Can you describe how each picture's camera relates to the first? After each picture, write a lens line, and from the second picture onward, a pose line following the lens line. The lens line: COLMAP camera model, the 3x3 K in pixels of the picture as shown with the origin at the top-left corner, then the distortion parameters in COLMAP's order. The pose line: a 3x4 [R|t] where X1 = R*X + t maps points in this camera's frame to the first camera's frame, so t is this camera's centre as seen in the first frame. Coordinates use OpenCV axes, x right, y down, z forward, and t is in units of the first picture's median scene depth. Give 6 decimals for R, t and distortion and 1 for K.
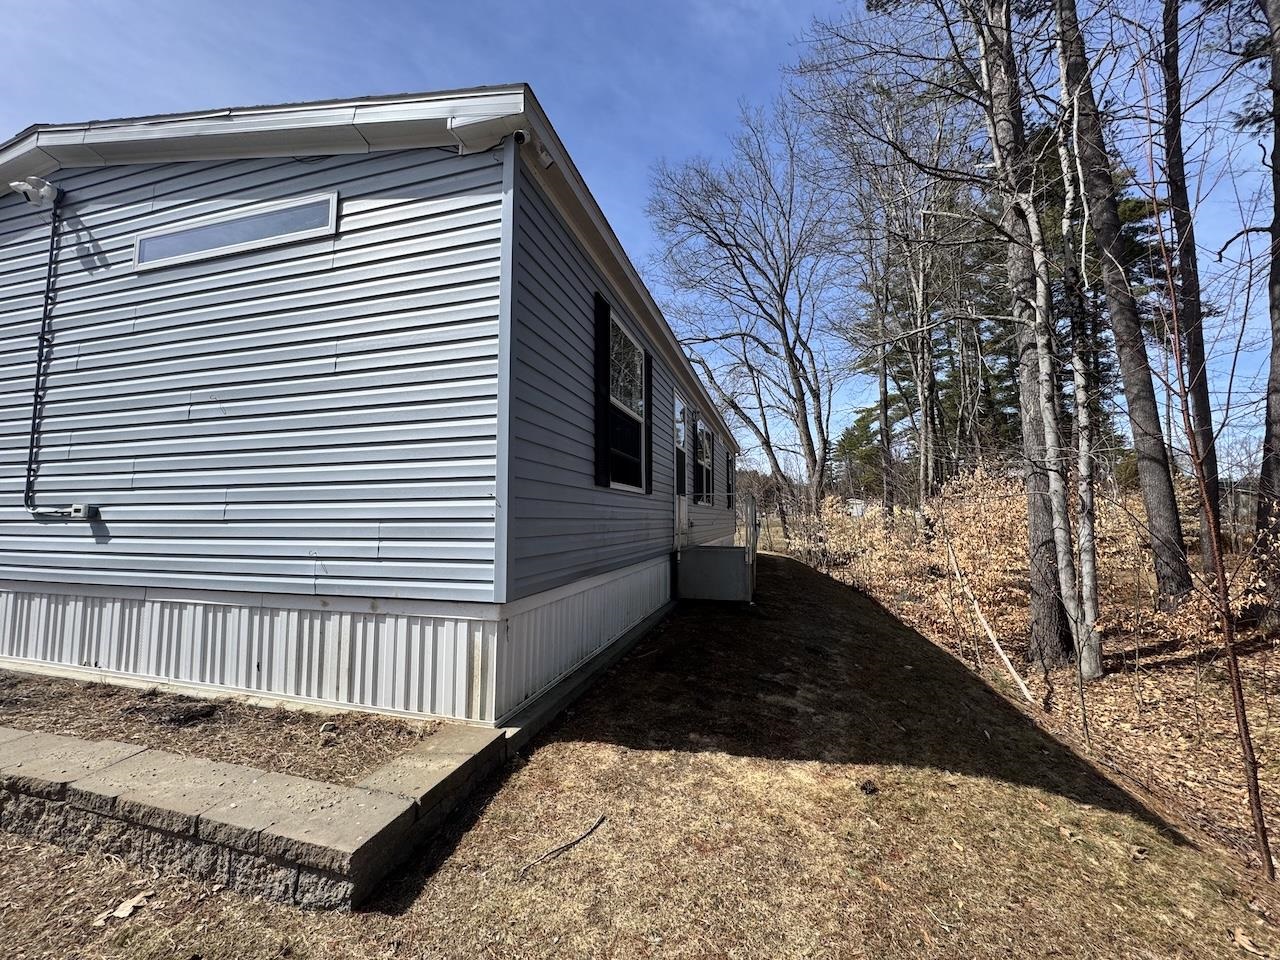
lens RADIAL K [[505.8, 0, 644.1], [0, 505.8, 480.6], [0, 0, 1]] dist [0.000510, -0.002546]
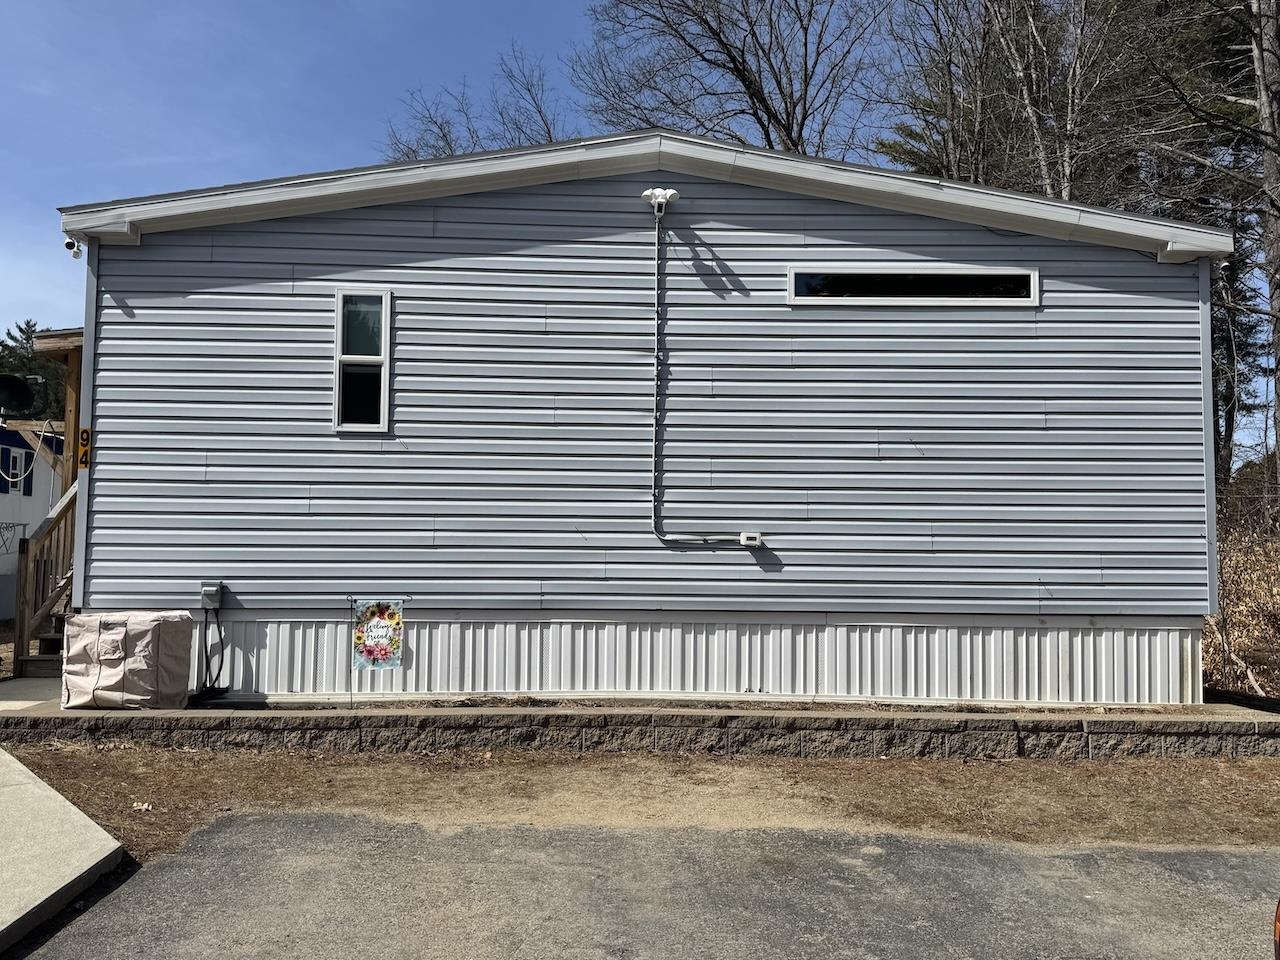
lens RADIAL K [[1129.5, 0, 636.9], [0, 1129.5, 483.7], [0, 0, 1]] dist [0.132710, -0.222279]
pose [[0.955831, 0.032767, 0.292084, -2.129263], [-0.032096, 0.999460, -0.007090, -0.029495], [-0.292158, -0.002598, 0.956366, -1.190012]]
